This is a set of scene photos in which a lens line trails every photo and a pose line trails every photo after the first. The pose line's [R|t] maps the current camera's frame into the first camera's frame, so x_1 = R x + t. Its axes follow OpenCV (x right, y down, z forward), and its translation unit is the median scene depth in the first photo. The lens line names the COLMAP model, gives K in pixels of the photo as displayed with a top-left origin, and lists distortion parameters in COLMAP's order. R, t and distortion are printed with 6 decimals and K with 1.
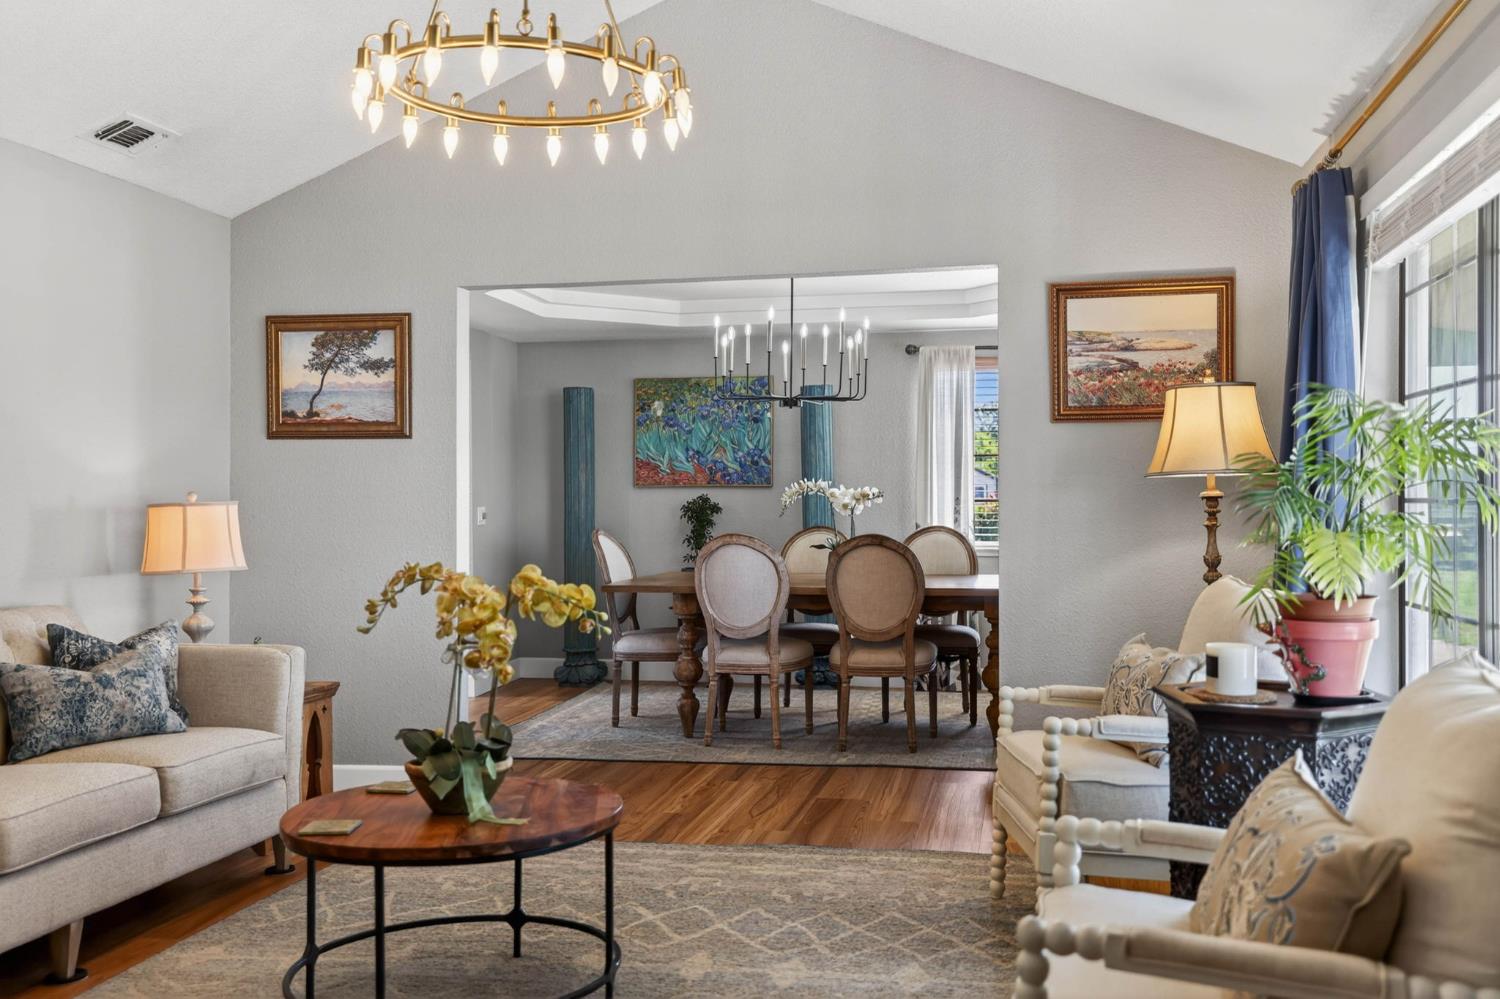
lens RADIAL K [[1425.2, 0, 750.0], [0, 1425.2, 499.5], [0, 0, 1]] dist [0.073102, 0.000175]
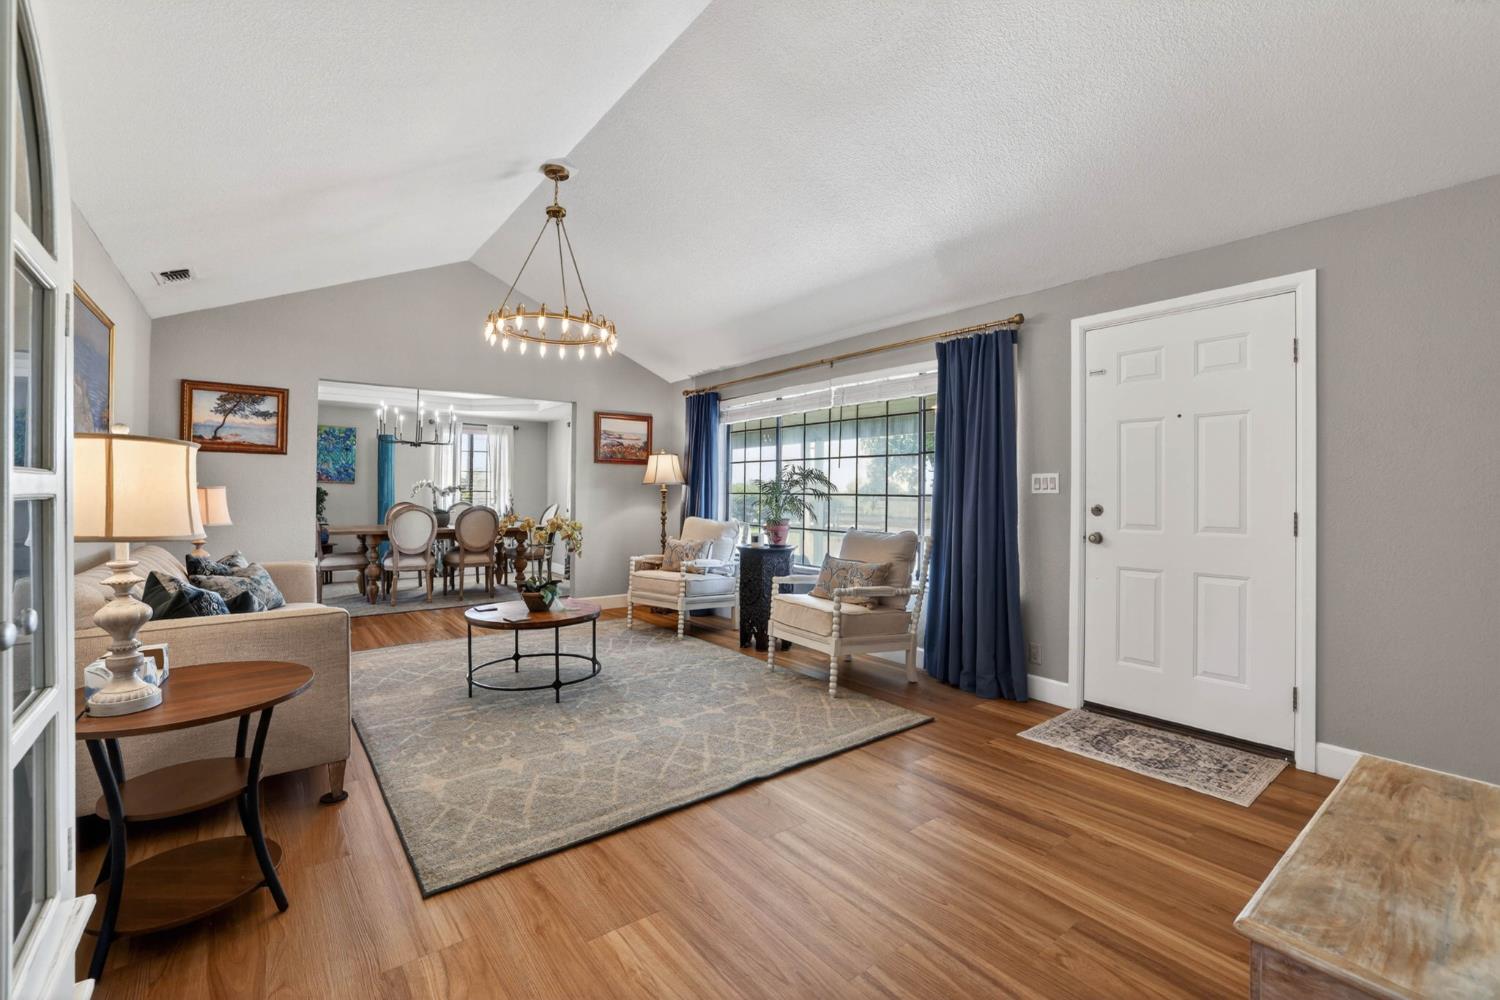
lens RADIAL K [[642.5, 0, 754.4], [0, 642.5, 505.1], [0, 0, 1]] dist [-0.044461, 0.017500]
pose [[0.650330, -0.002135, 0.759649, -0.376403], [-0.012223, 0.999837, 0.013273, 0.004320], [-0.759554, -0.017917, 0.650198, -0.013203]]
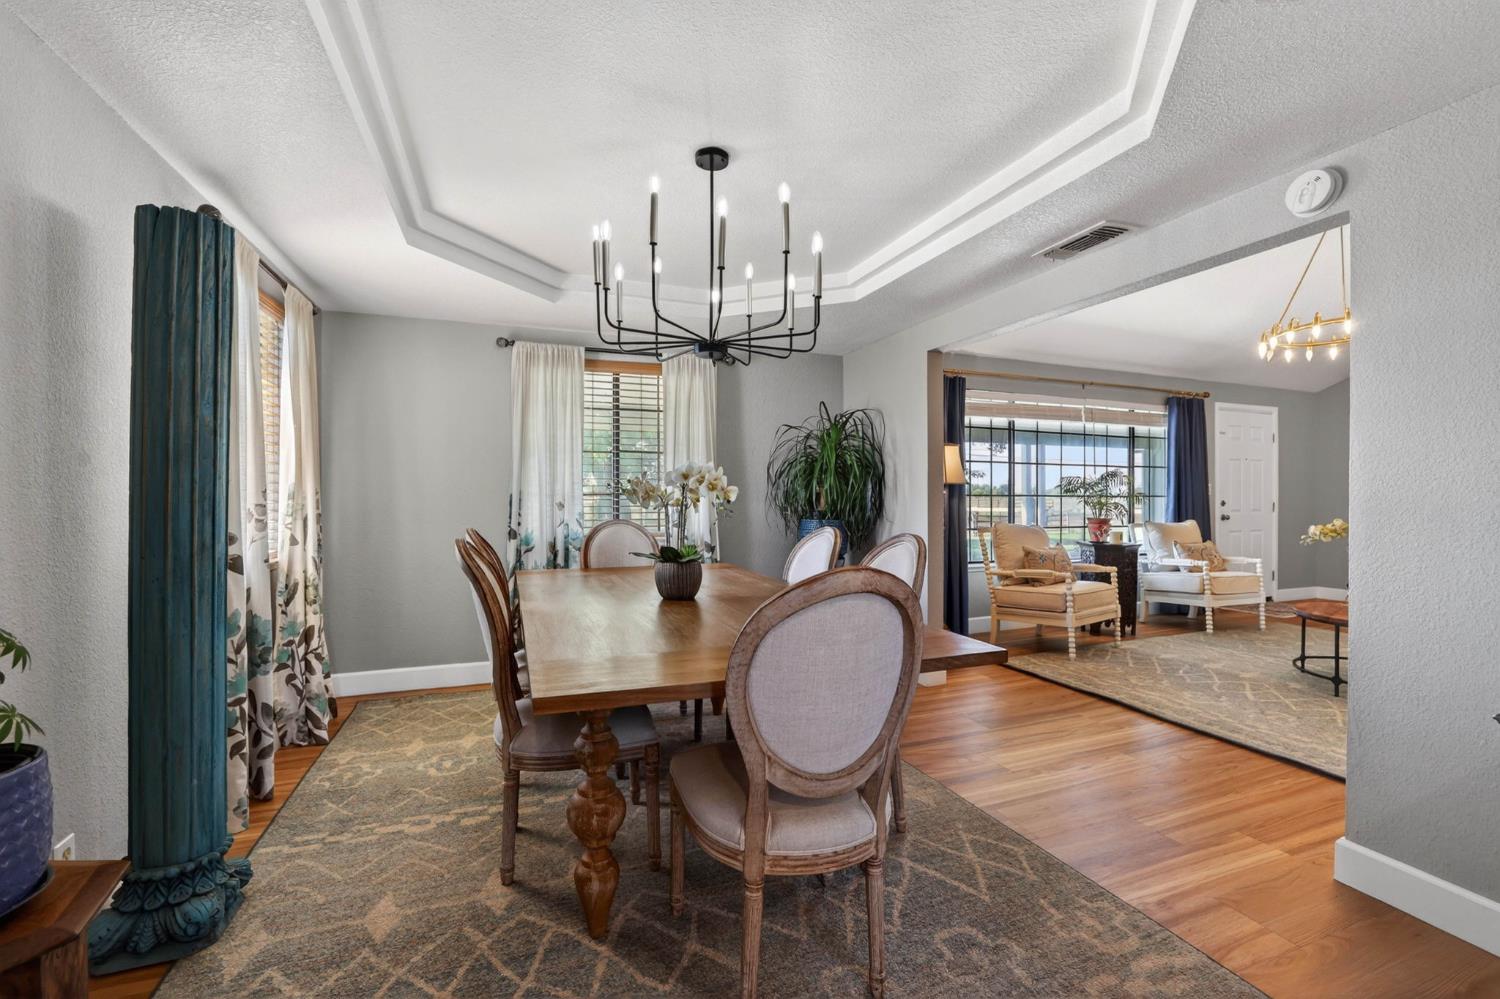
lens RADIAL K [[645.8, 0, 759.1], [0, 645.8, 497.2], [0, 0, 1]] dist [-0.039850, 0.013390]
pose [[-0.545911, 0.001771, 0.837842, -0.251051], [-0.000533, 0.999997, -0.002461, 0.004548], [-0.837843, -0.001790, -0.545908, 1.175918]]
